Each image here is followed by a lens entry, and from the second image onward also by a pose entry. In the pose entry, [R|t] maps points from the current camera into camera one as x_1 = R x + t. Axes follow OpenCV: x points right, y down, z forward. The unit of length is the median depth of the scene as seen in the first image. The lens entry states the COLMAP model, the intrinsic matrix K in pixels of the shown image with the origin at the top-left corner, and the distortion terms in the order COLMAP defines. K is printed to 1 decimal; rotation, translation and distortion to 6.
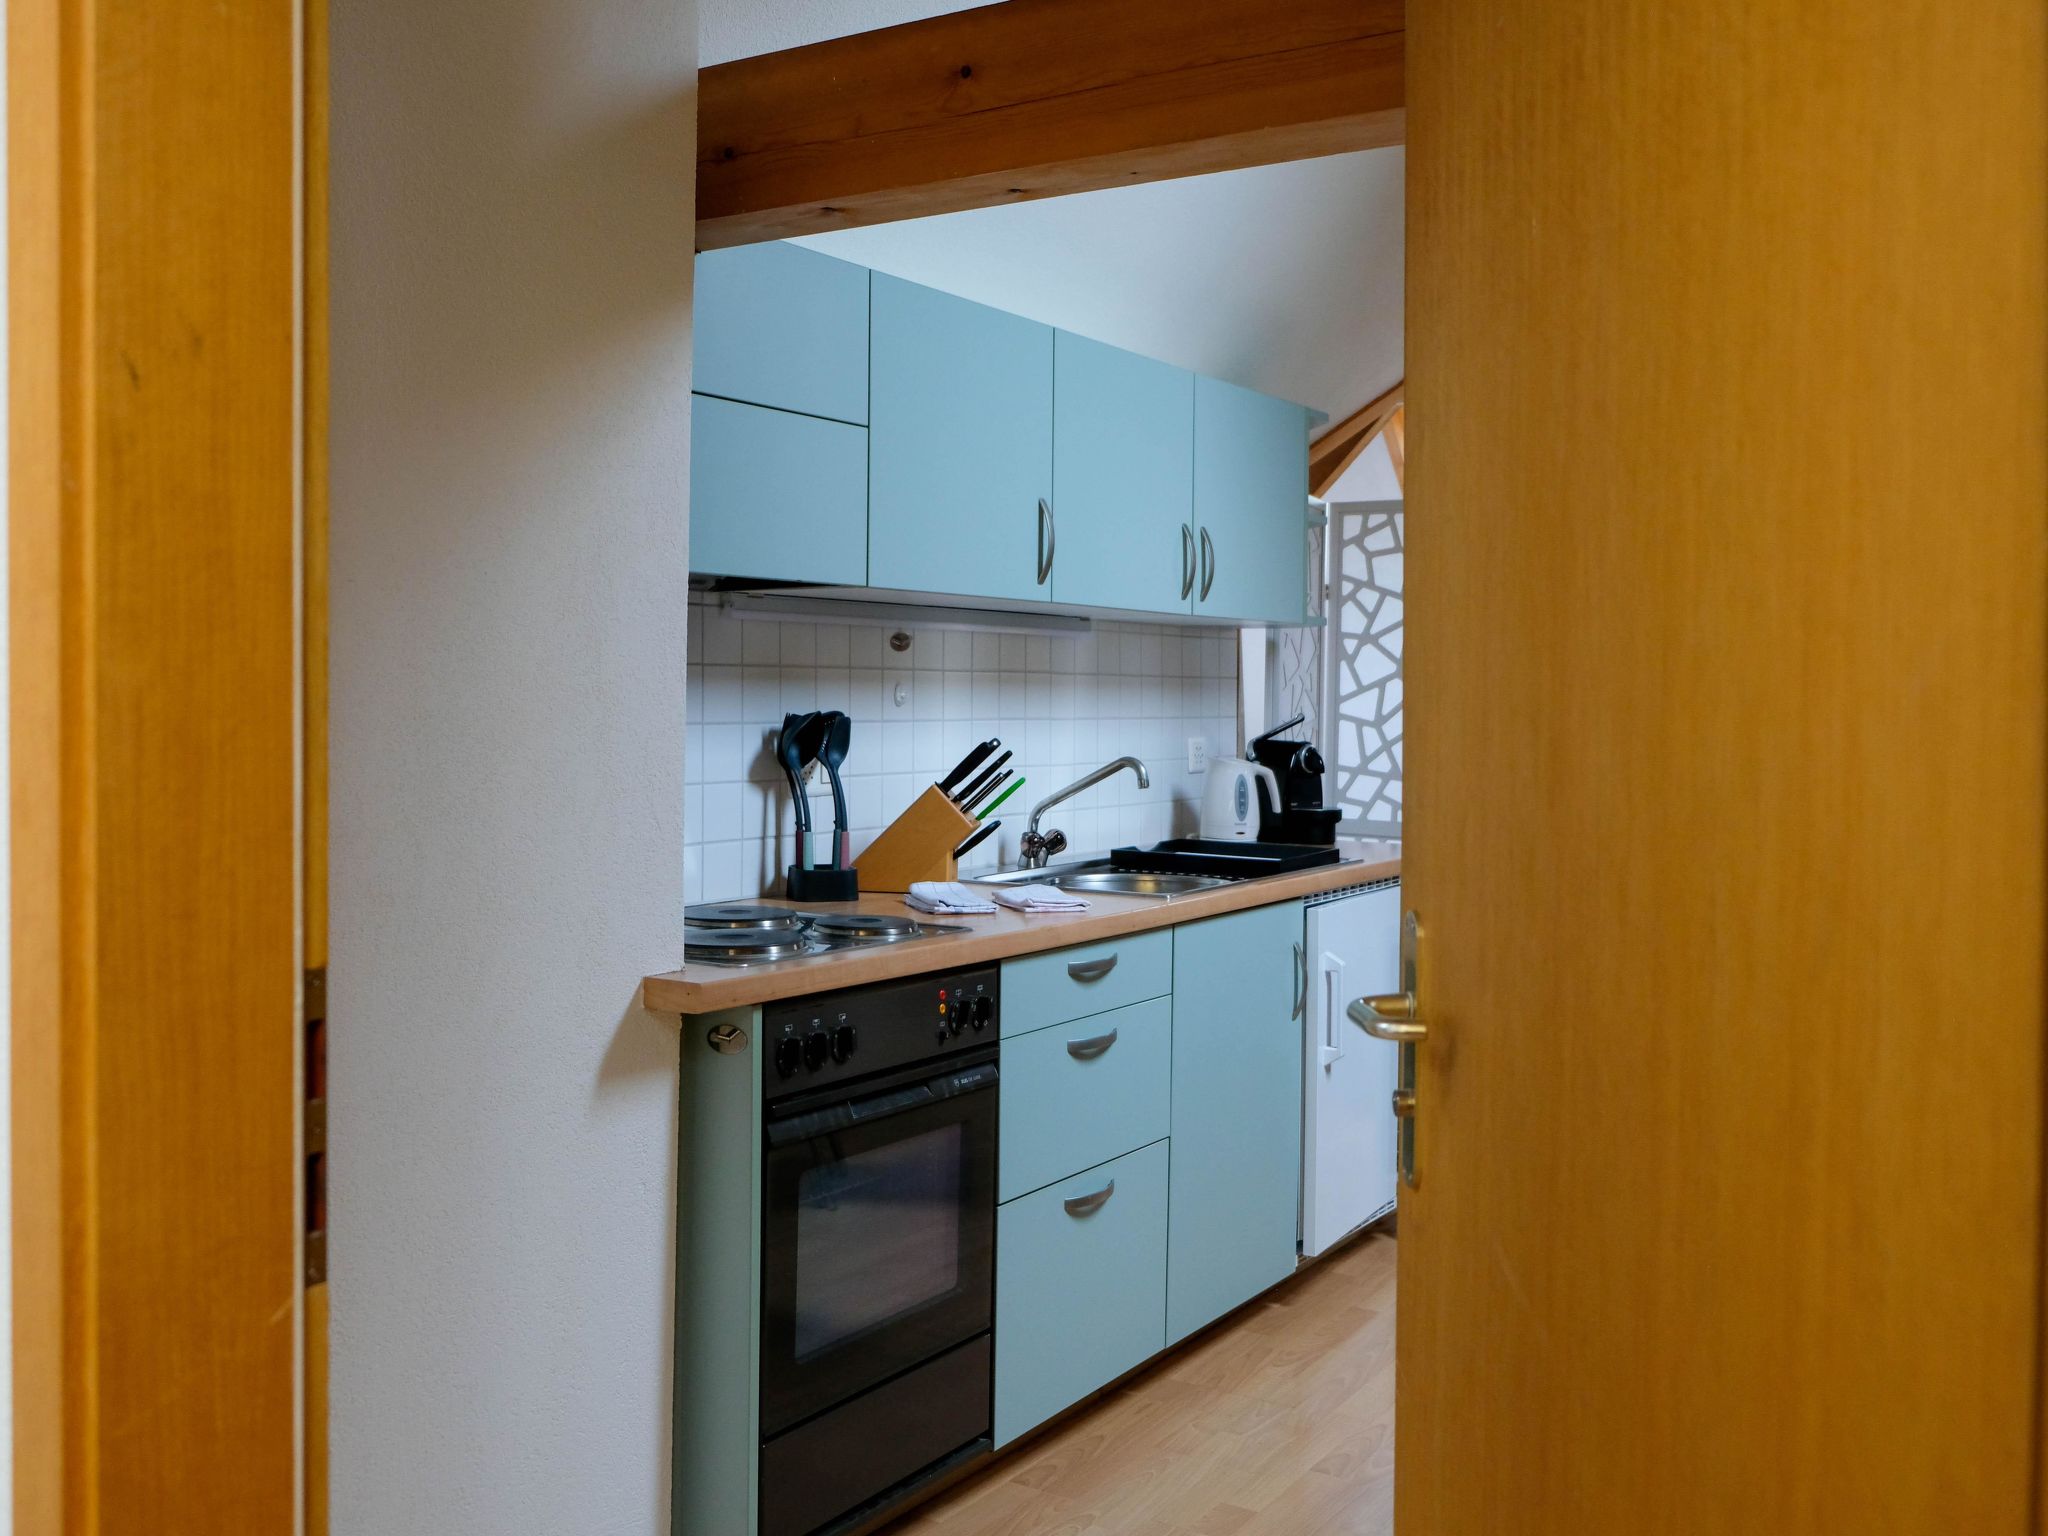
lens RADIAL K [[1892.2, 0, 1024.0], [0, 1892.2, 768.0], [0, 0, 1]] dist [-0.002213, -0.000547]
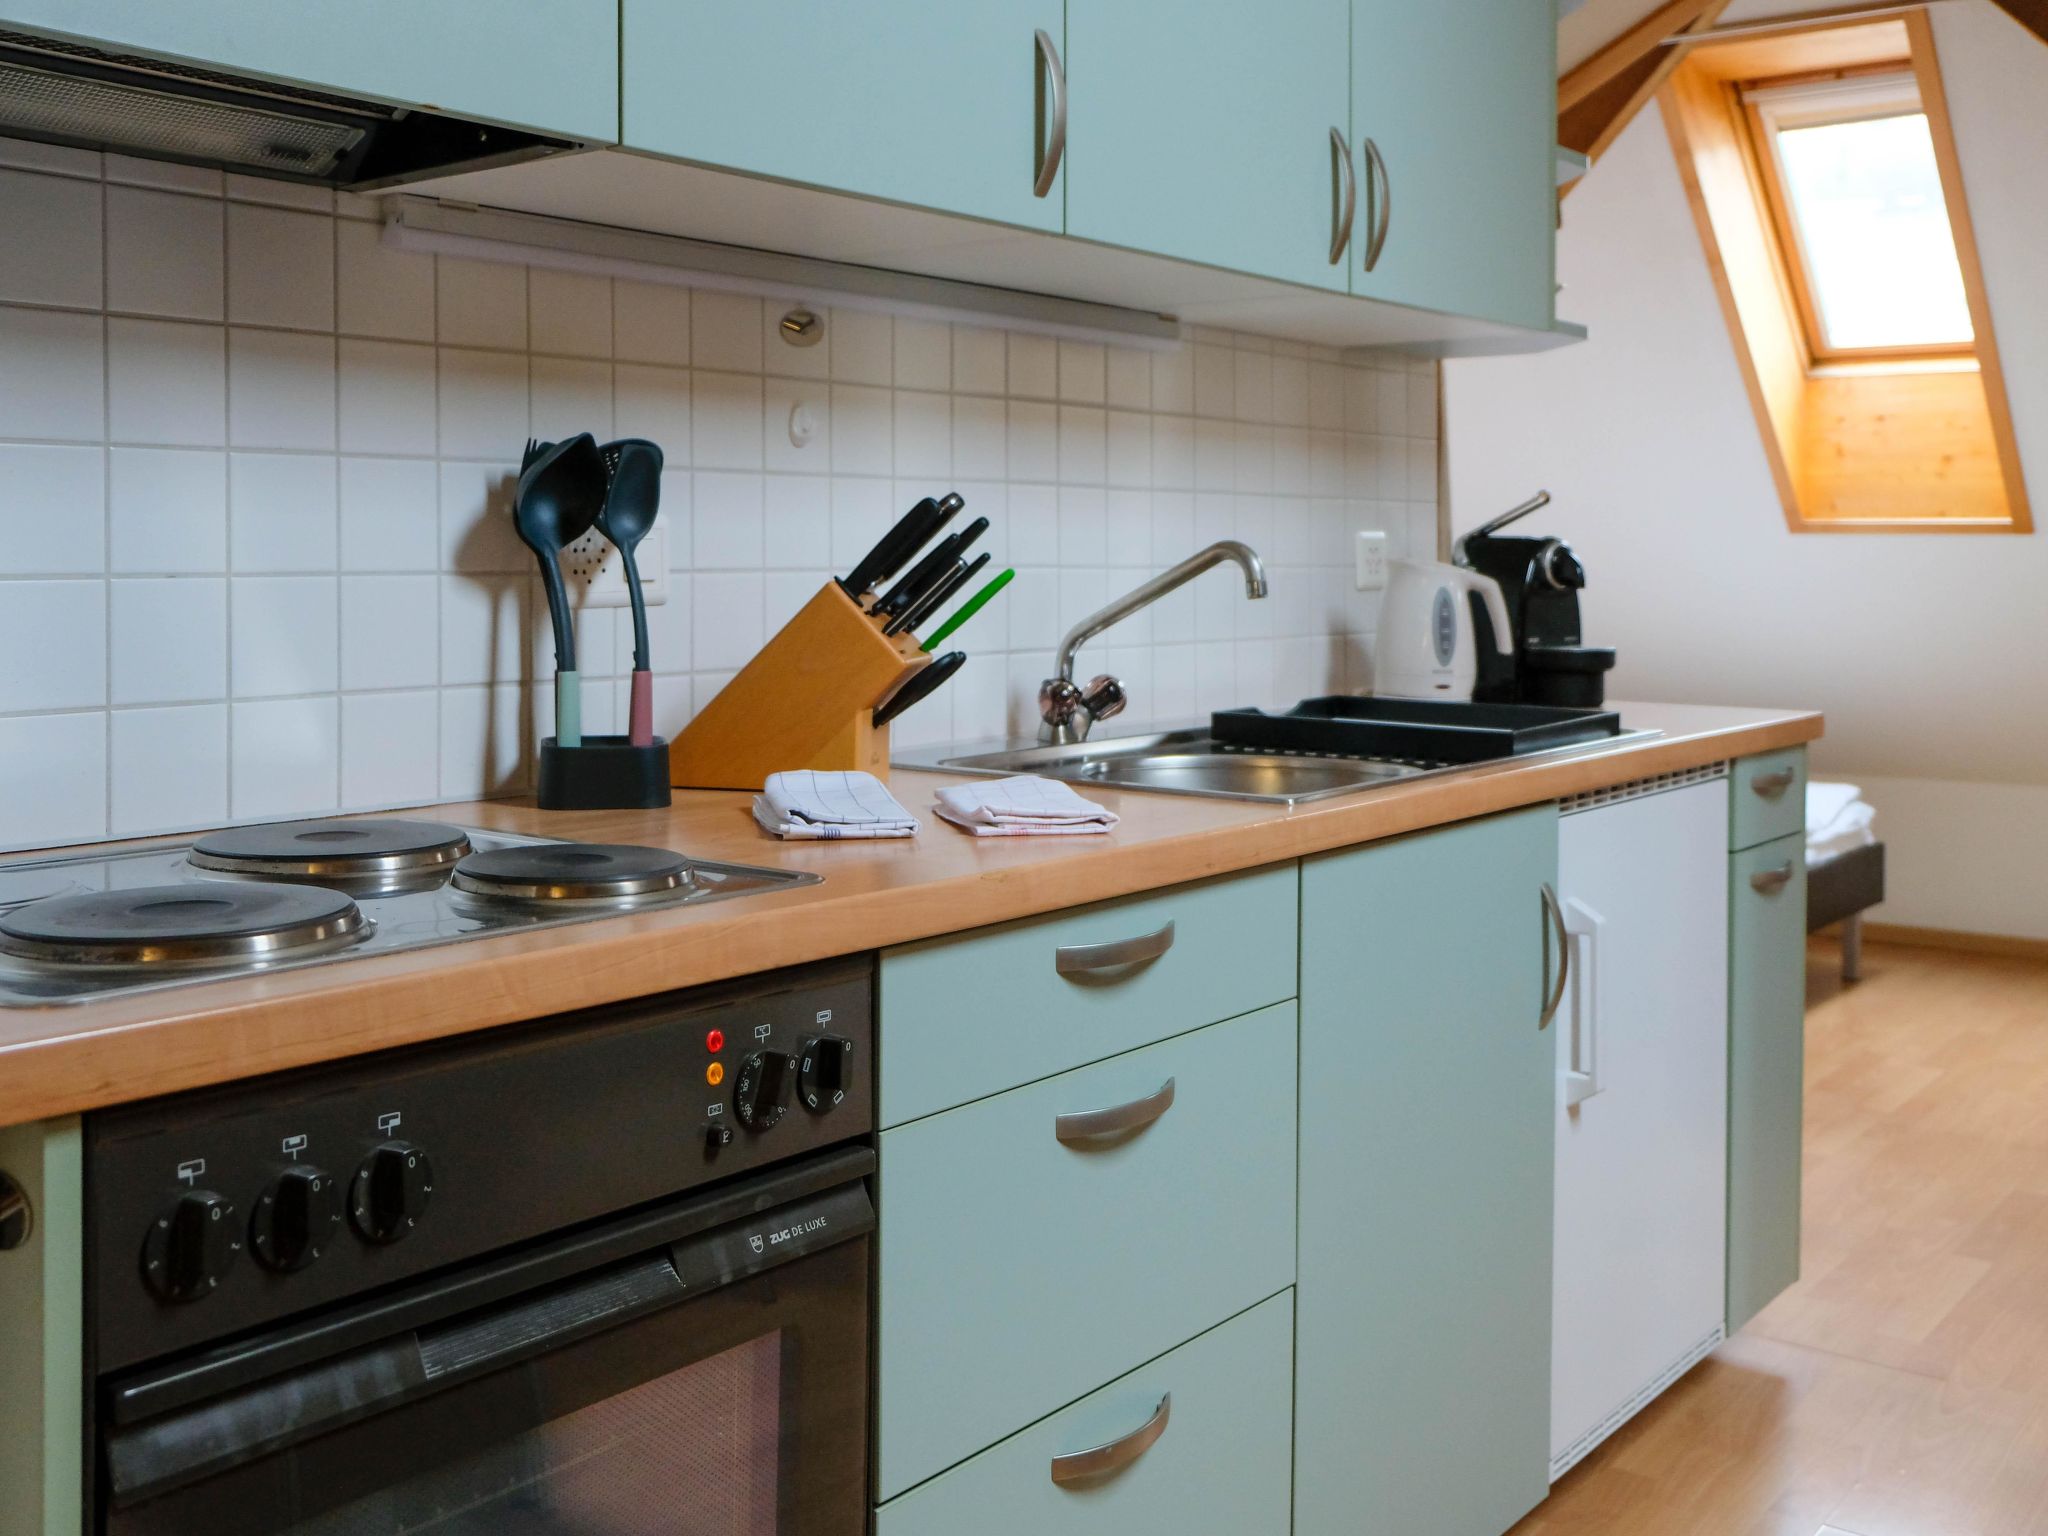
lens RADIAL K [[1930.9, 0, 1017.7], [0, 1930.9, 613.6], [0, 0, 1]] dist [0.000798, -0.002514]
pose [[0.993962, -0.005232, -0.109602, 0.060115], [0.003527, 0.999870, -0.015744, 0.025609], [0.109670, 0.015262, 0.993851, 0.476150]]
